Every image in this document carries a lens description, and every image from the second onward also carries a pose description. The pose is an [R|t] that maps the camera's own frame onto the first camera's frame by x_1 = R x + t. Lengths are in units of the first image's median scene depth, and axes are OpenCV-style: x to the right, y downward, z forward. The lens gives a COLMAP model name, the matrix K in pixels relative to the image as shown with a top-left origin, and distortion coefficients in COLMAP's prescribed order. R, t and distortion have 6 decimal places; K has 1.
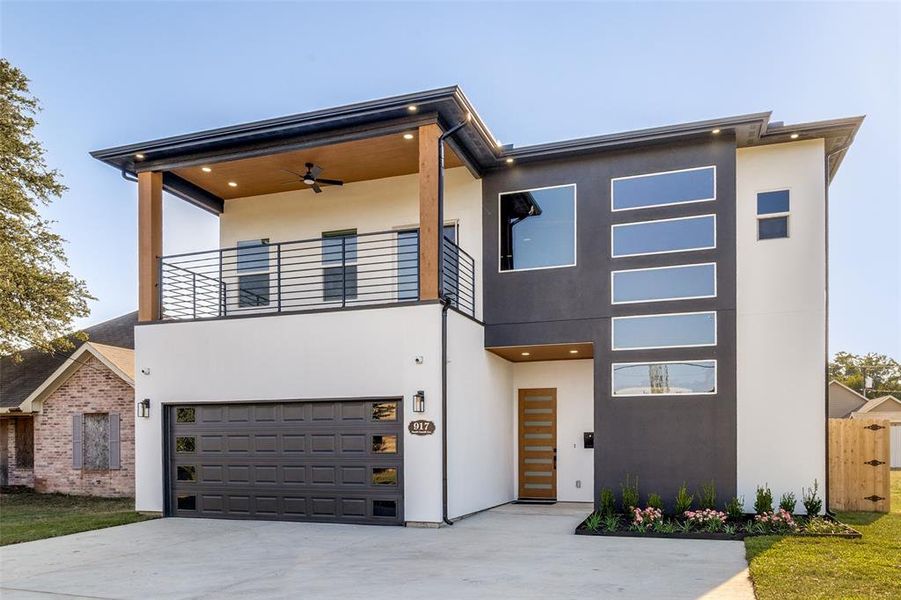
lens RADIAL K [[429.0, 0, 453.2], [0, 429.0, 287.4], [0, 0, 1]] dist [-0.000375, -0.000259]
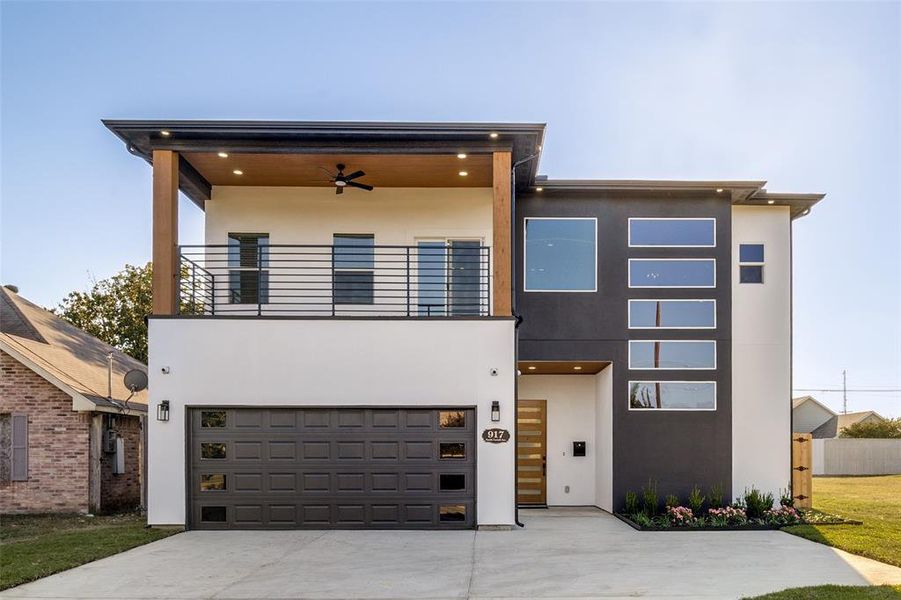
lens RADIAL K [[429.0, 0, 453.2], [0, 429.0, 287.4], [0, 0, 1]] dist [-0.000375, -0.000259]
pose [[0.975623, 0.082311, 0.203431, -0.325245], [-0.078584, 0.996559, -0.026344, -0.002968], [-0.204899, 0.009715, 0.978735, -0.018530]]
